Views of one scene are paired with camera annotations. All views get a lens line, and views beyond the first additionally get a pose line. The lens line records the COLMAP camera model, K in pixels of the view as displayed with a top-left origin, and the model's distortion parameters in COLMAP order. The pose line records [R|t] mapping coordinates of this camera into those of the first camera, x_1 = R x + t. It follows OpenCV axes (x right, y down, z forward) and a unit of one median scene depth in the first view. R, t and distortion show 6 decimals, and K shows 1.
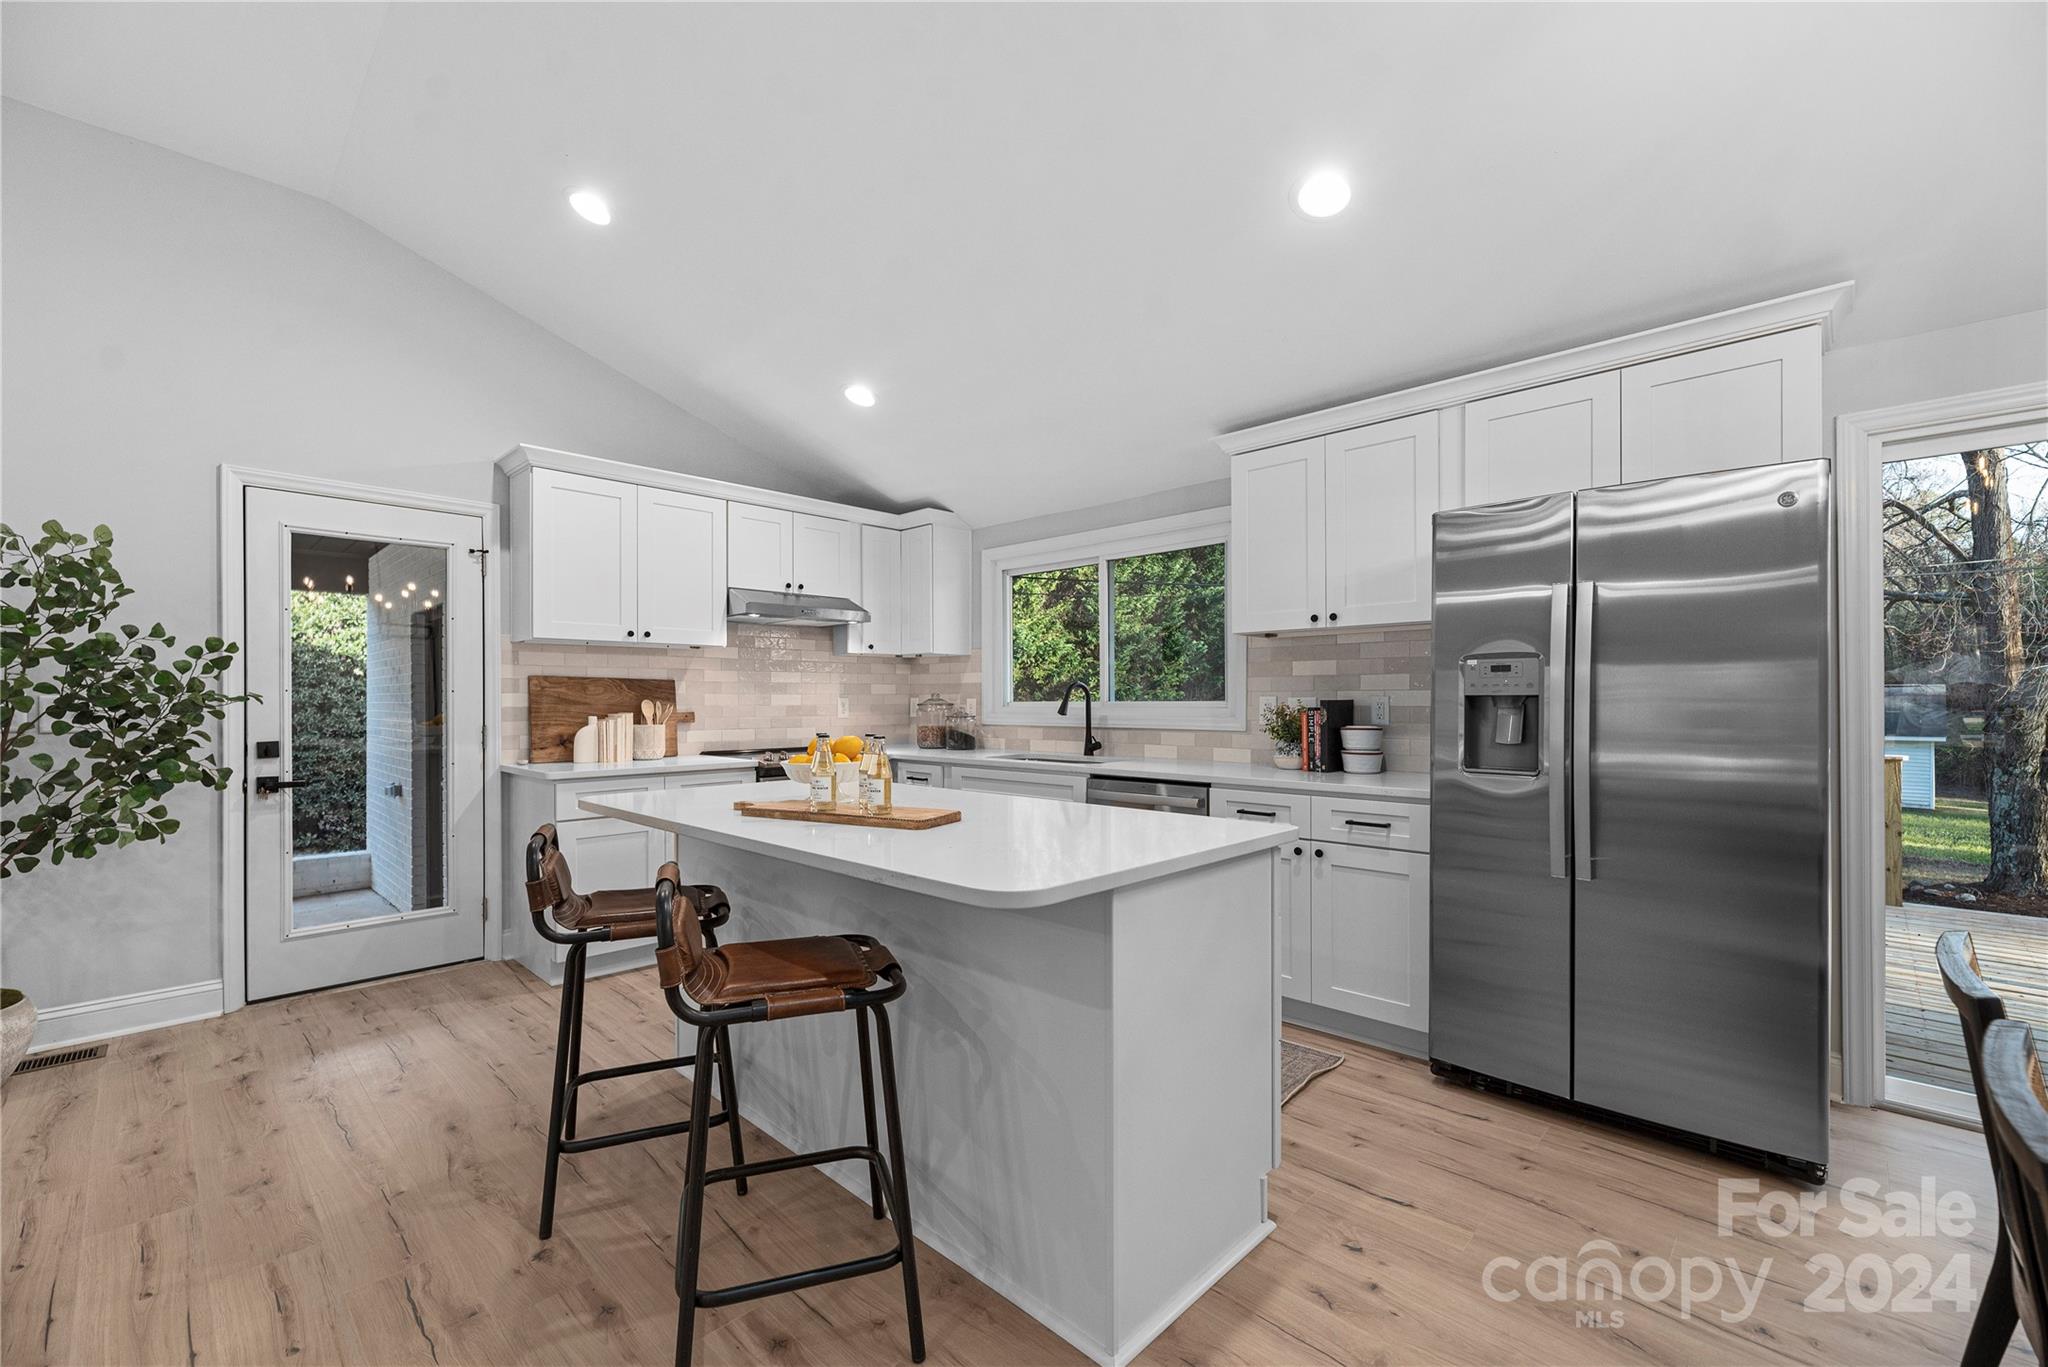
lens RADIAL K [[852.8, 0, 1013.8], [0, 852.8, 699.2], [0, 0, 1]] dist [-0.000588, -0.000081]
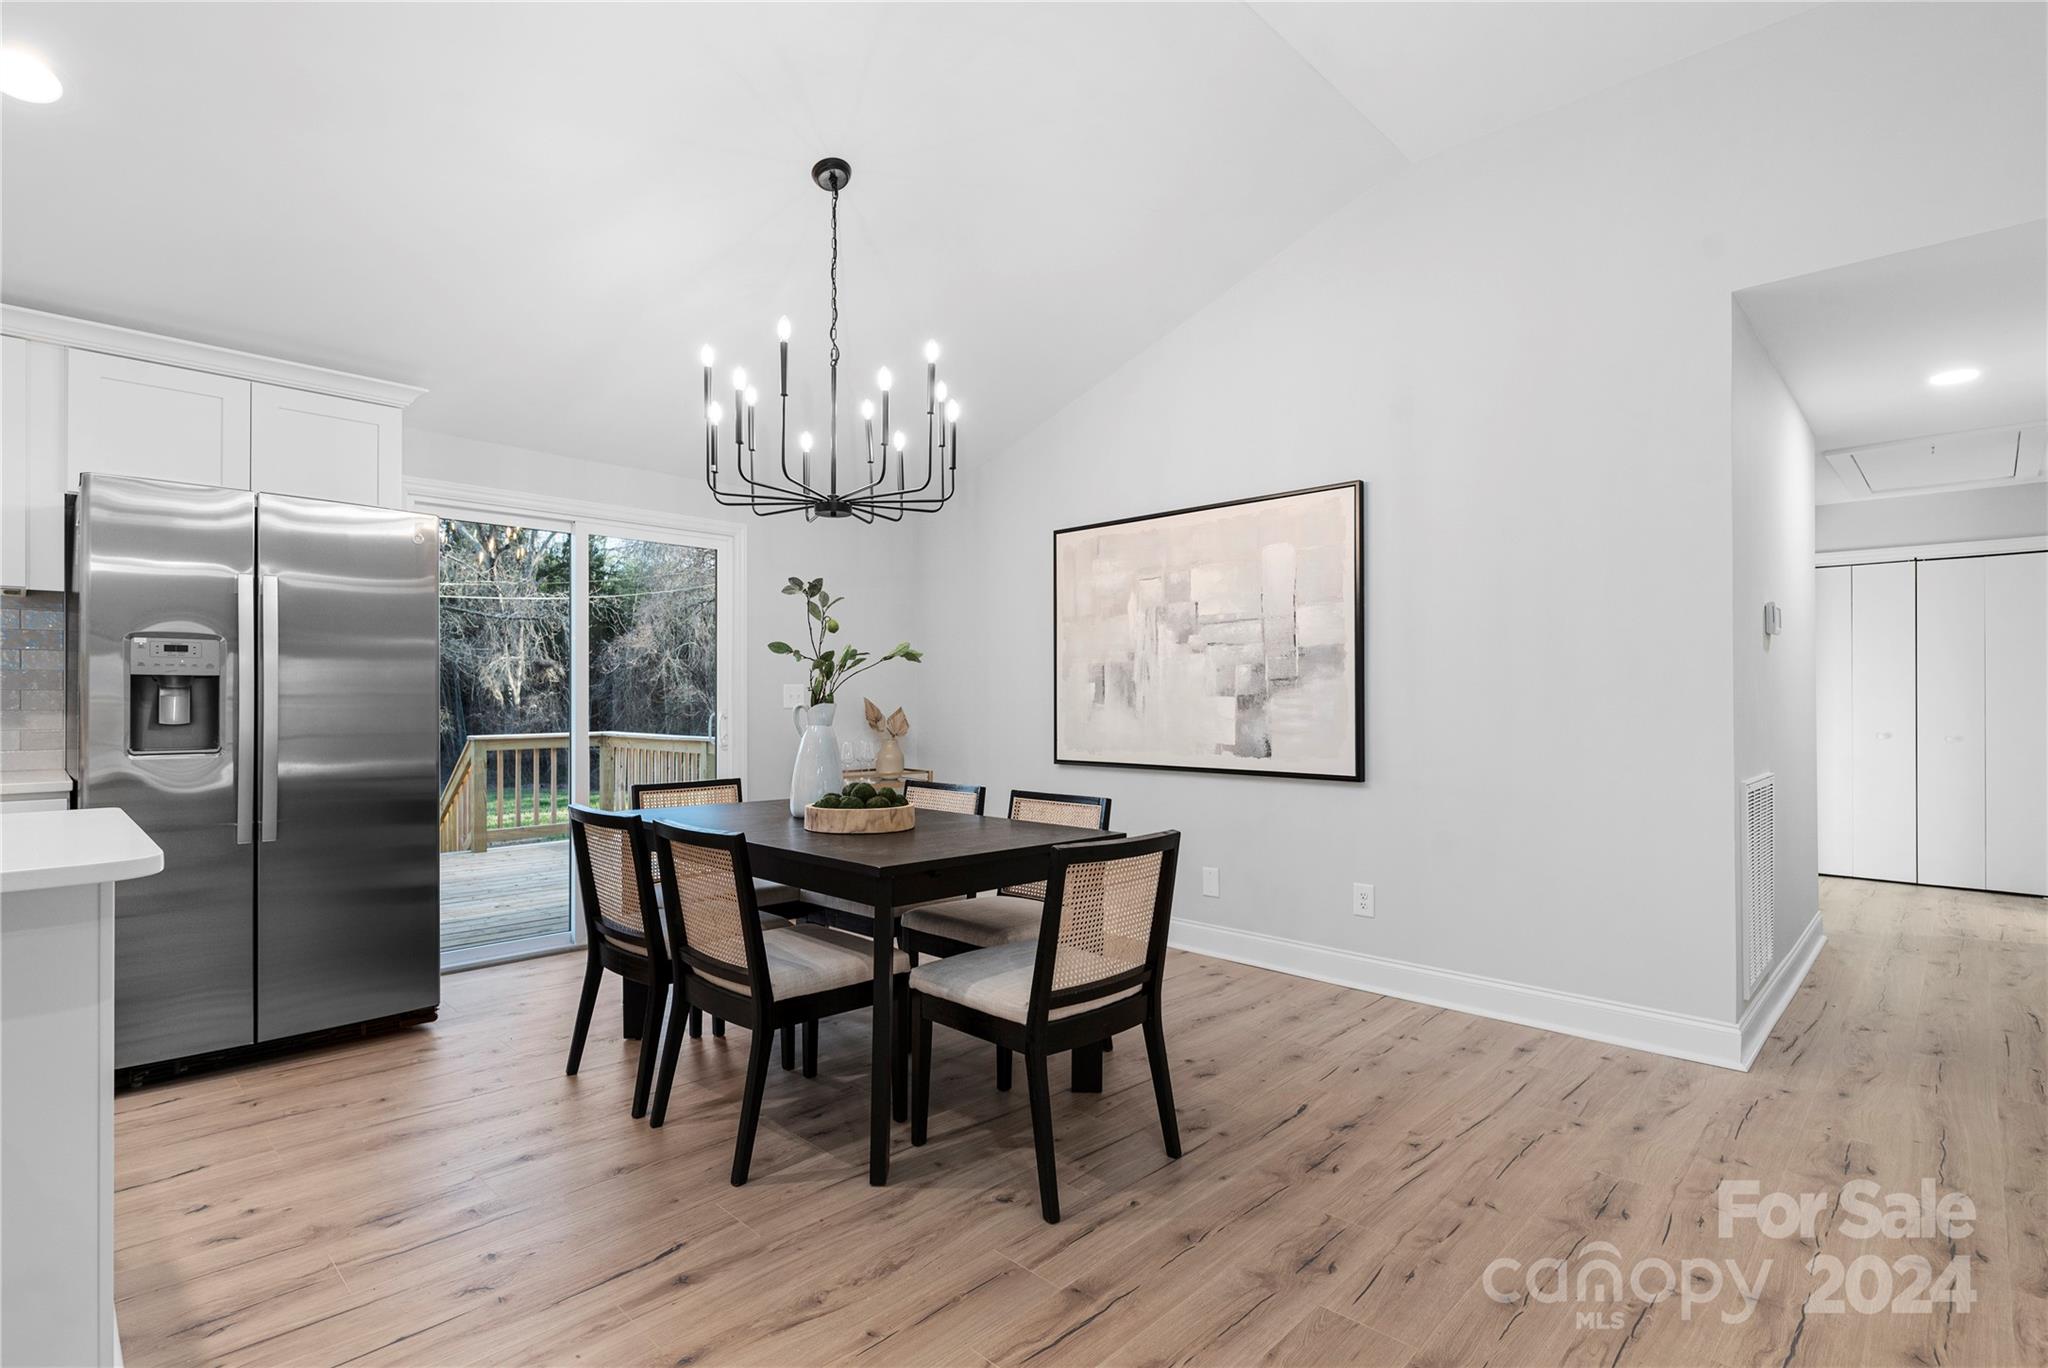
lens RADIAL K [[984.0, 0, 1024.0], [0, 984.0, 684.0], [0, 0, 1]] dist [0.002531, 0.000050]
pose [[-0.006571, 0.018666, 0.999804, -0.384510], [-0.000014, 0.999826, -0.018666, 0.017851], [-0.999978, -0.000136, -0.006569, 0.009043]]
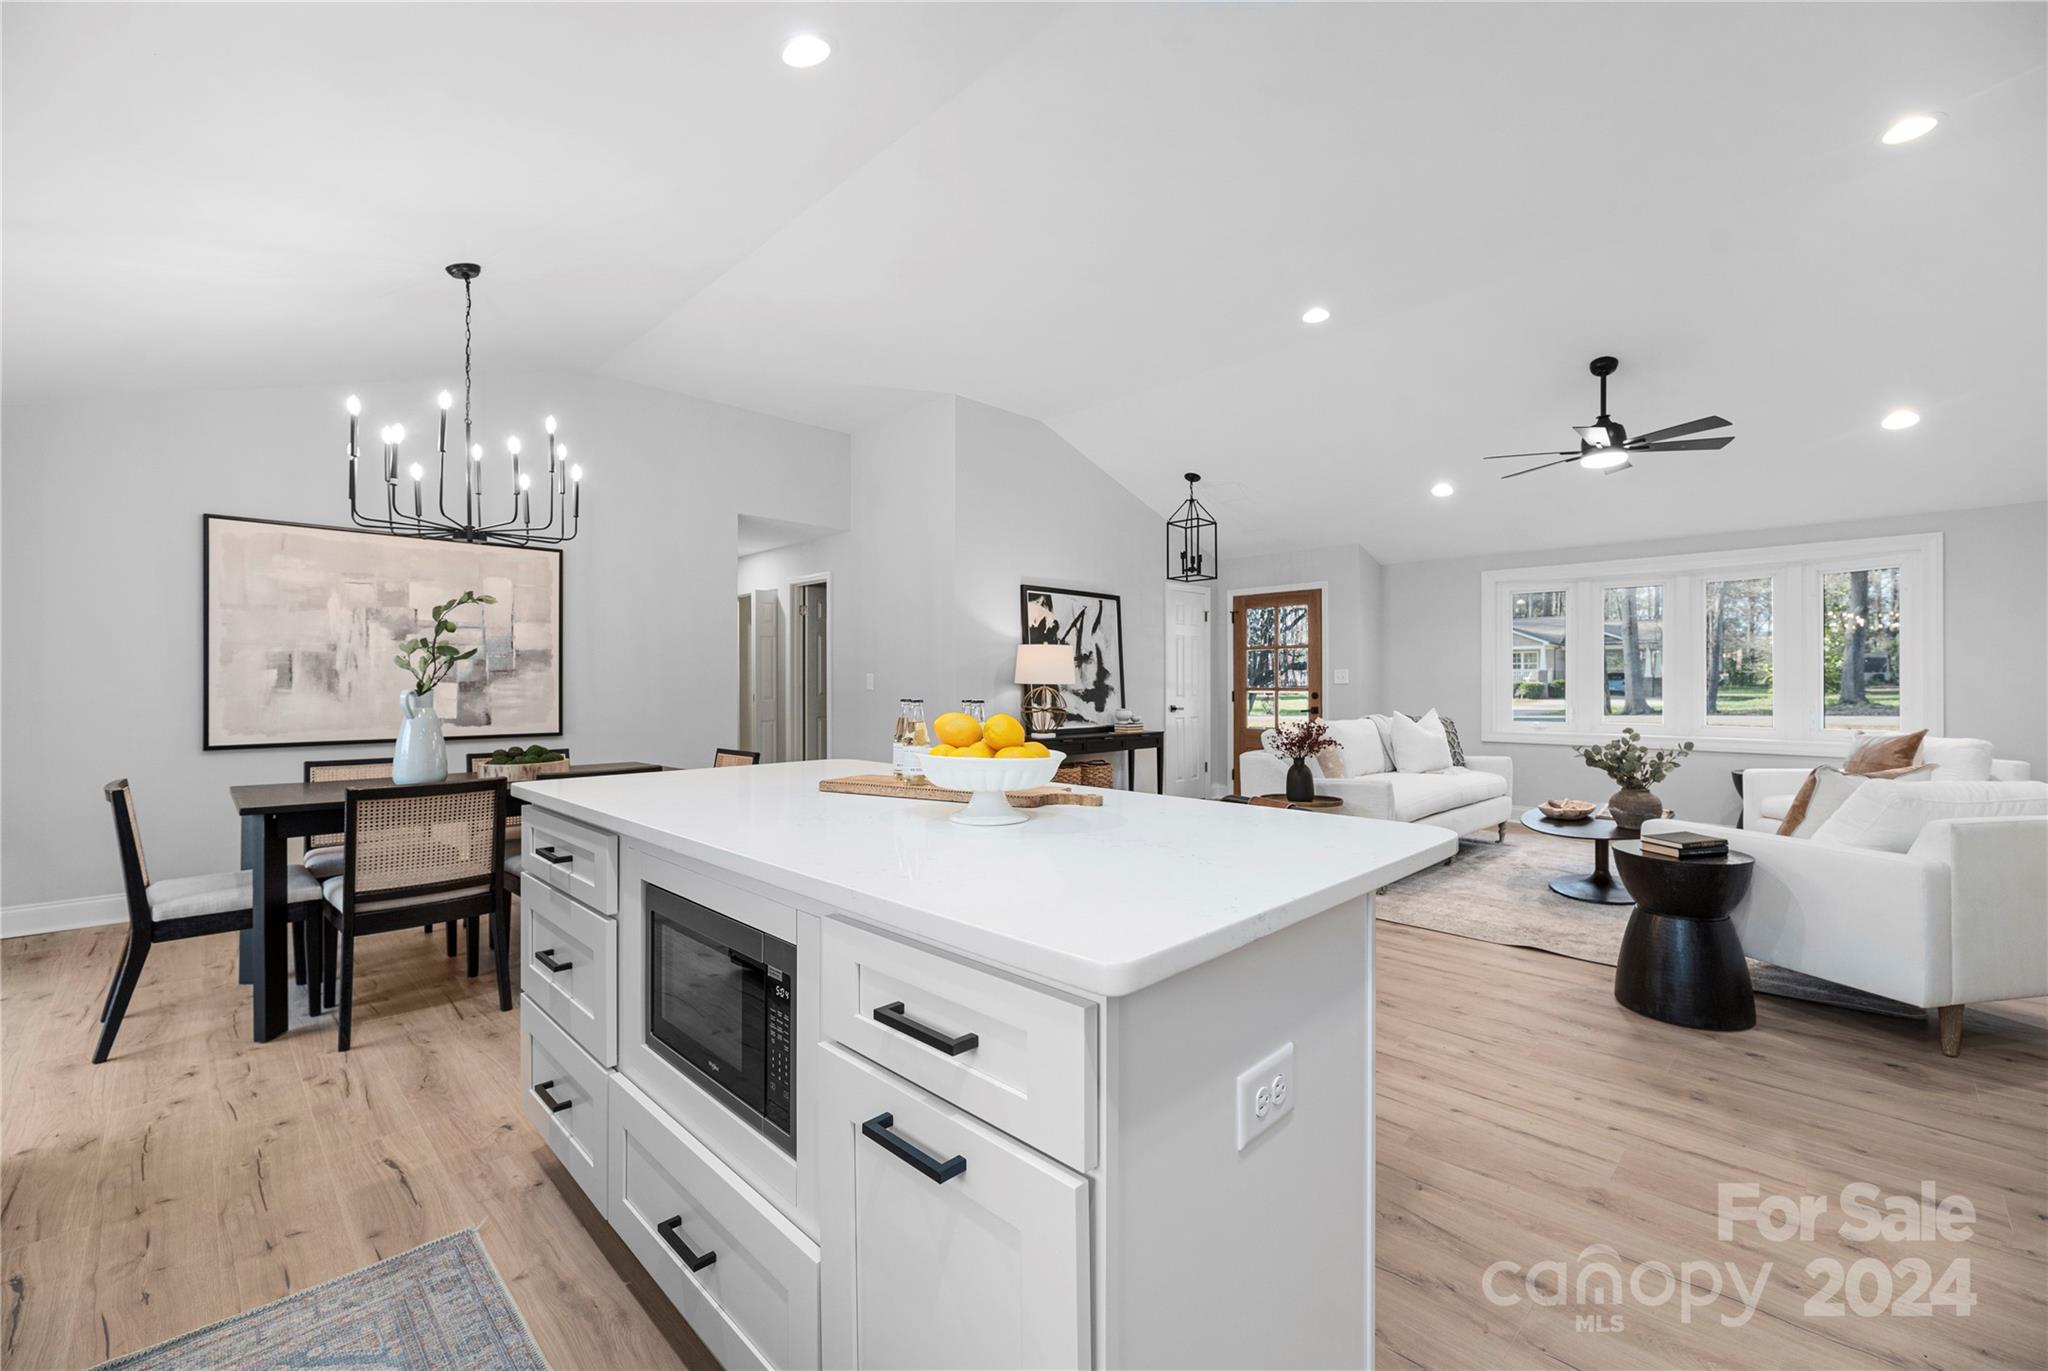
lens RADIAL K [[837.5, 0, 1026.8], [0, 837.5, 681.5], [0, 0, 1]] dist [-0.000607, -0.000026]
pose [[-0.999982, 0.002312, 0.005623, -0.158745], [0.002303, 0.999996, -0.001564, 0.013311], [-0.005627, -0.001551, -0.999983, 1.043327]]
